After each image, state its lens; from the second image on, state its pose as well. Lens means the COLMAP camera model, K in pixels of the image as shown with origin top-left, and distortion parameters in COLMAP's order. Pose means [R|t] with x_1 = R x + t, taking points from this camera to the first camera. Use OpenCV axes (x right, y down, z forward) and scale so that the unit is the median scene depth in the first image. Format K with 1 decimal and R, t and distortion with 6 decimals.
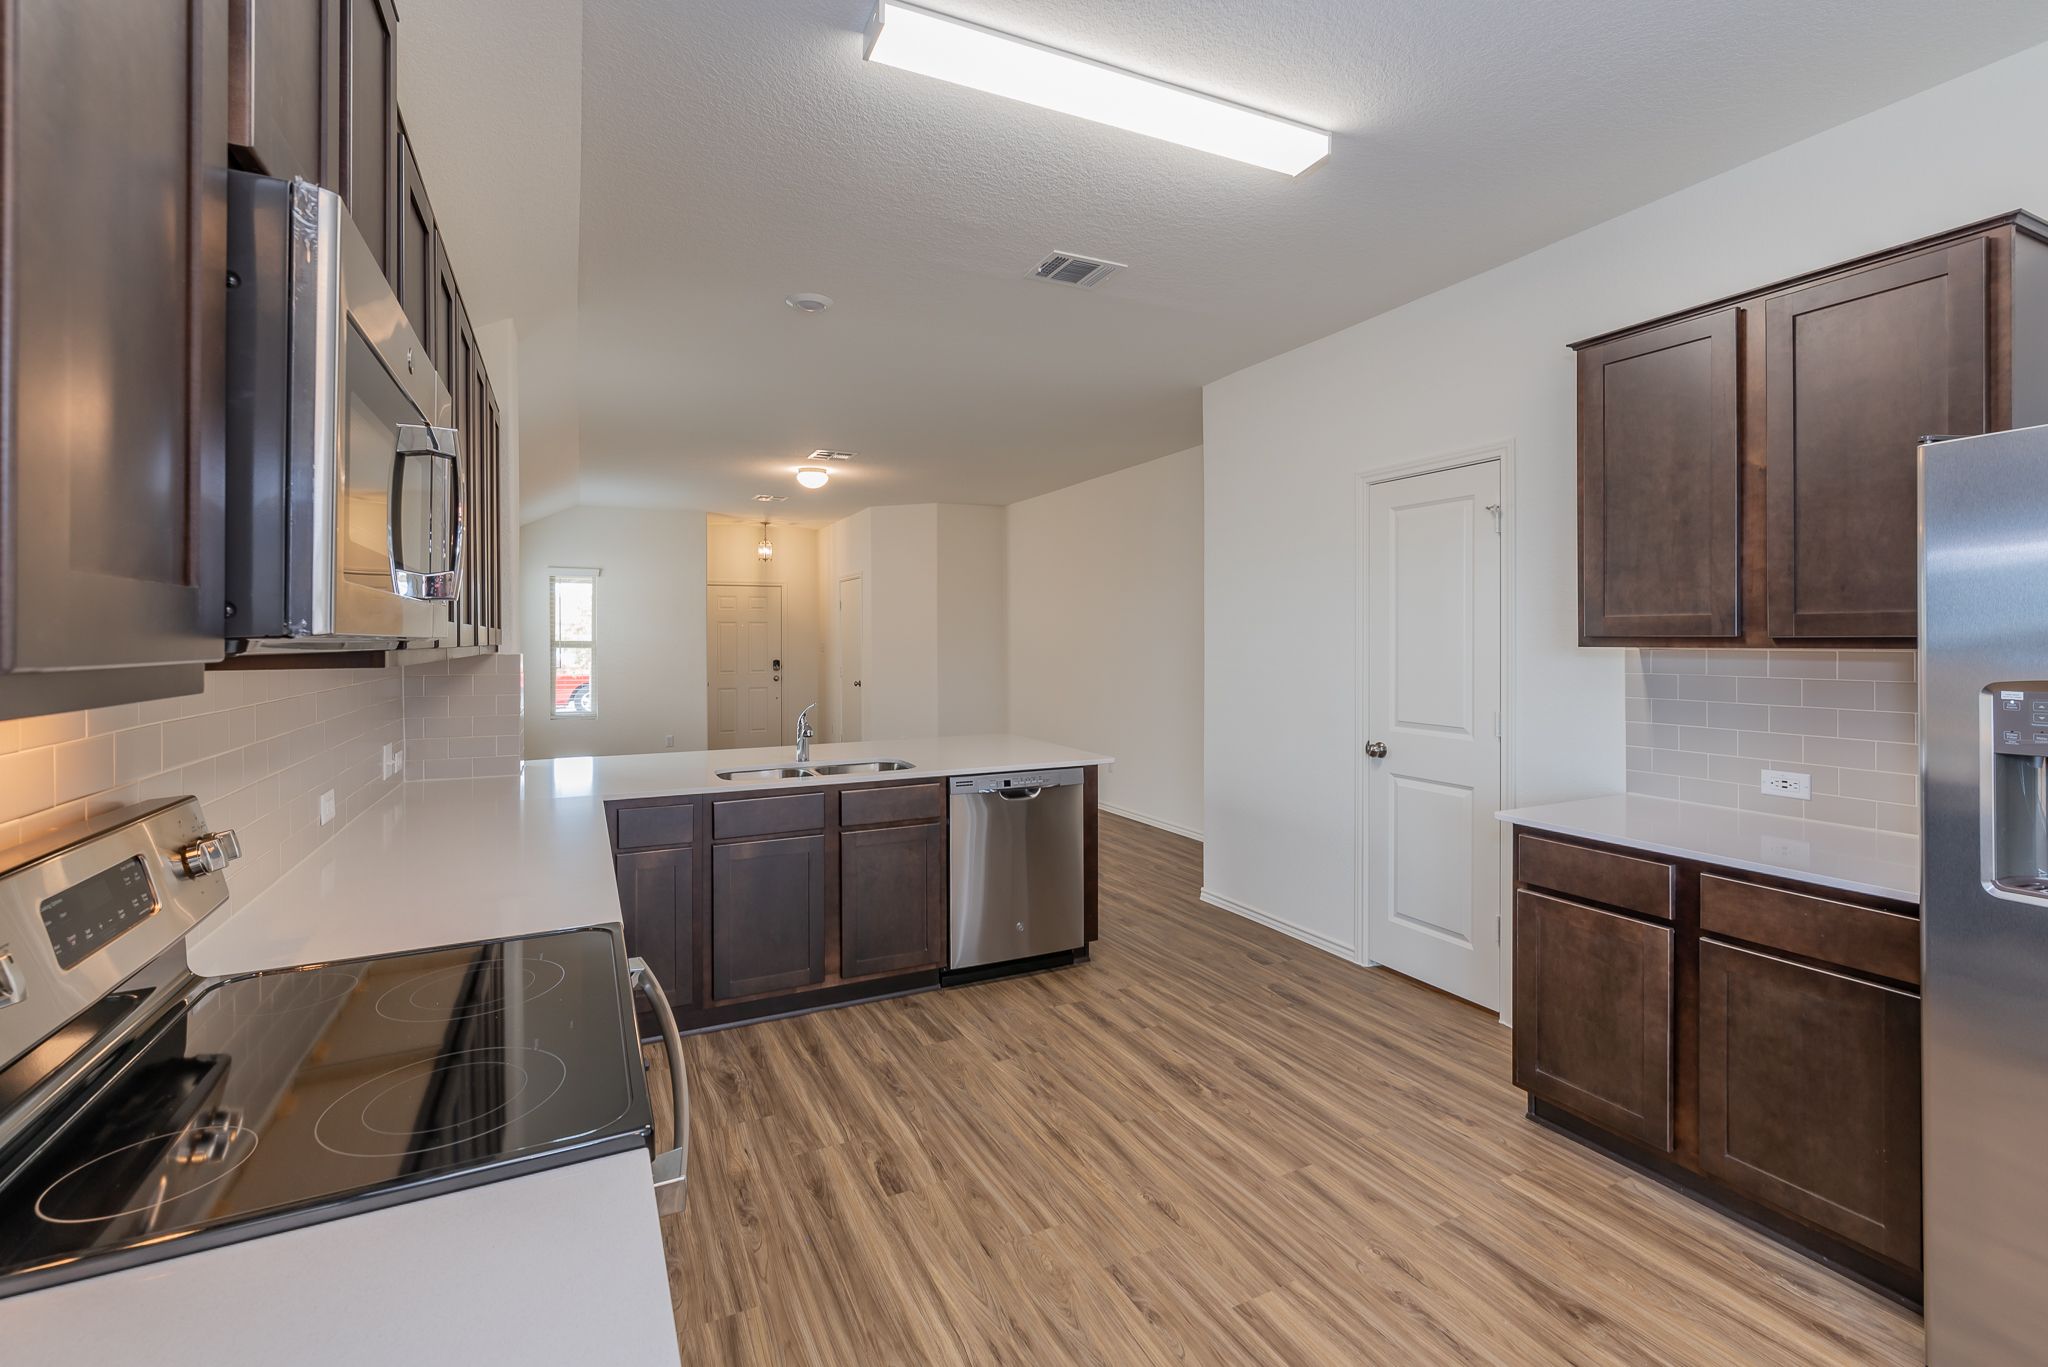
lens RADIAL K [[896.5, 0, 990.6], [0, 896.5, 630.9], [0, 0, 1]] dist [0.007941, -0.001660]
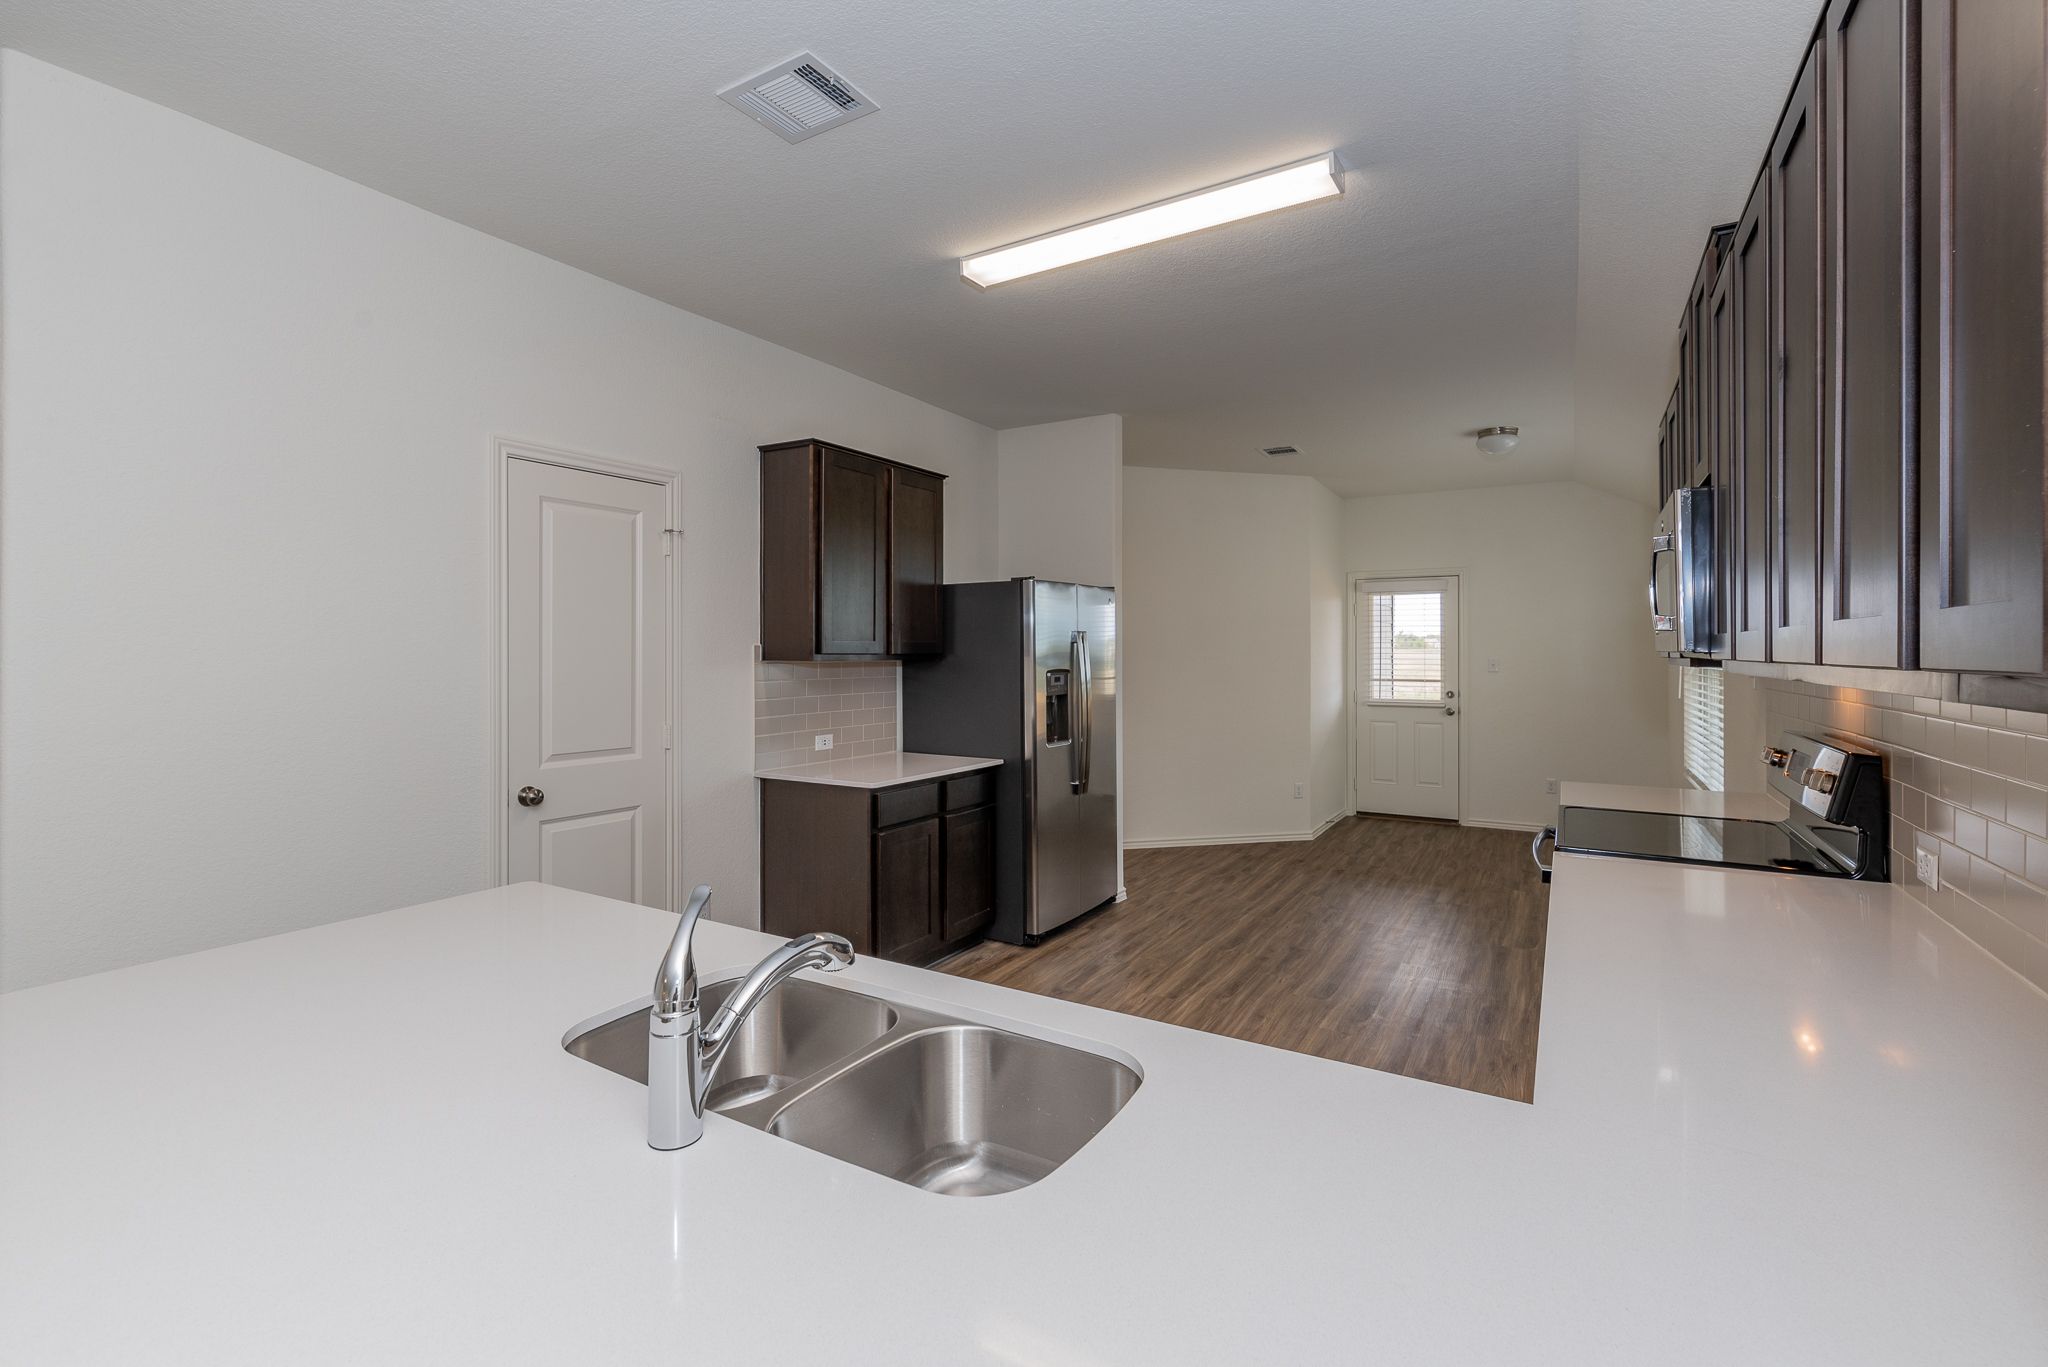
lens RADIAL K [[896.5, 0, 1028.6], [0, 896.5, 645.4], [0, 0, 1]] dist [0.007941, -0.001660]
pose [[-0.558416, 0.011753, 0.829478, -0.613683], [-0.005458, 0.999826, -0.017842, 0.013176], [-0.829543, -0.014491, -0.558254, 1.368540]]
